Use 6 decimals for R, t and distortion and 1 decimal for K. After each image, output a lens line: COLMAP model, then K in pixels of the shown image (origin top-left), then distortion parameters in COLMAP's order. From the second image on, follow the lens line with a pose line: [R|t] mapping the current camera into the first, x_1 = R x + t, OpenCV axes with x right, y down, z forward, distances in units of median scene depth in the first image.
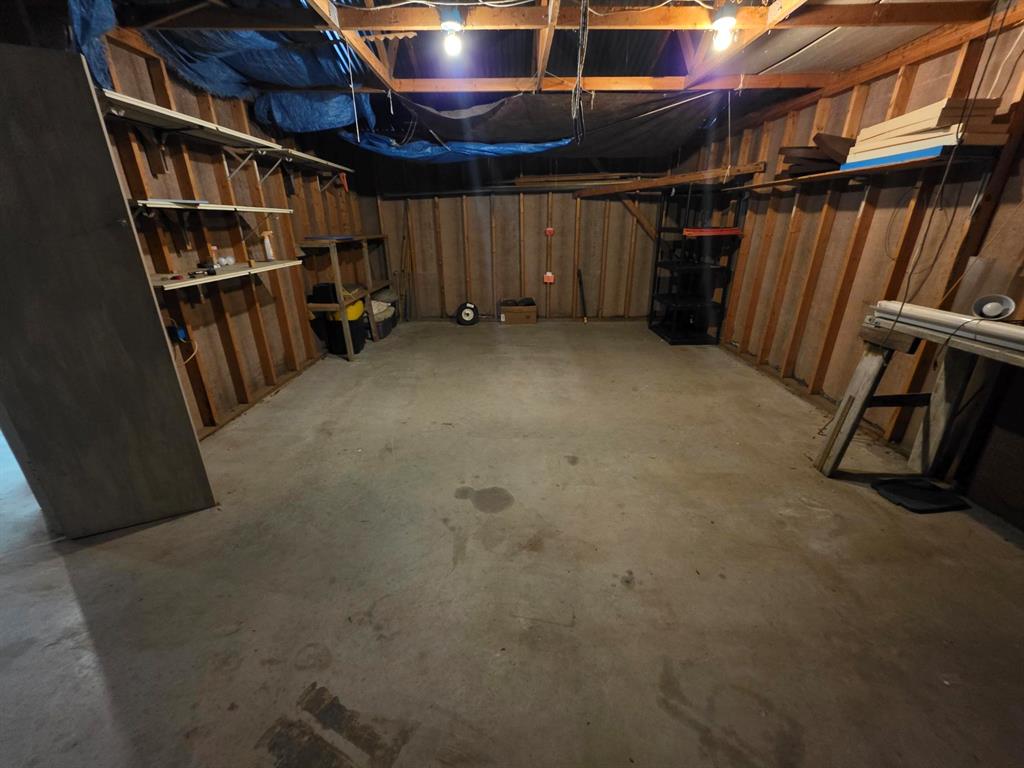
lens RADIAL K [[412.0, 0, 508.6], [0, 412.0, 387.6], [0, 0, 1]] dist [0.003927, -0.001375]
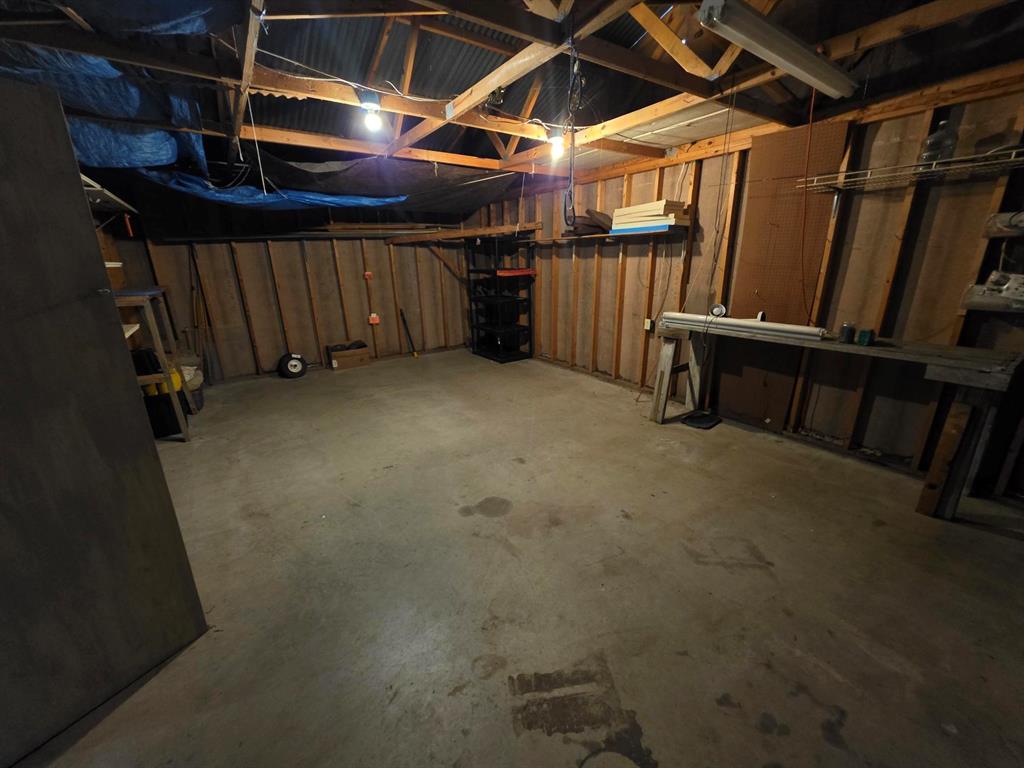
lens RADIAL K [[412.0, 0, 508.4], [0, 412.0, 387.0], [0, 0, 1]] dist [0.003927, -0.001375]
pose [[0.821599, -0.179494, 0.541070, -0.425349], [0.223817, 0.974490, -0.016585, -0.020250], [-0.524291, 0.134727, 0.840814, -0.028096]]
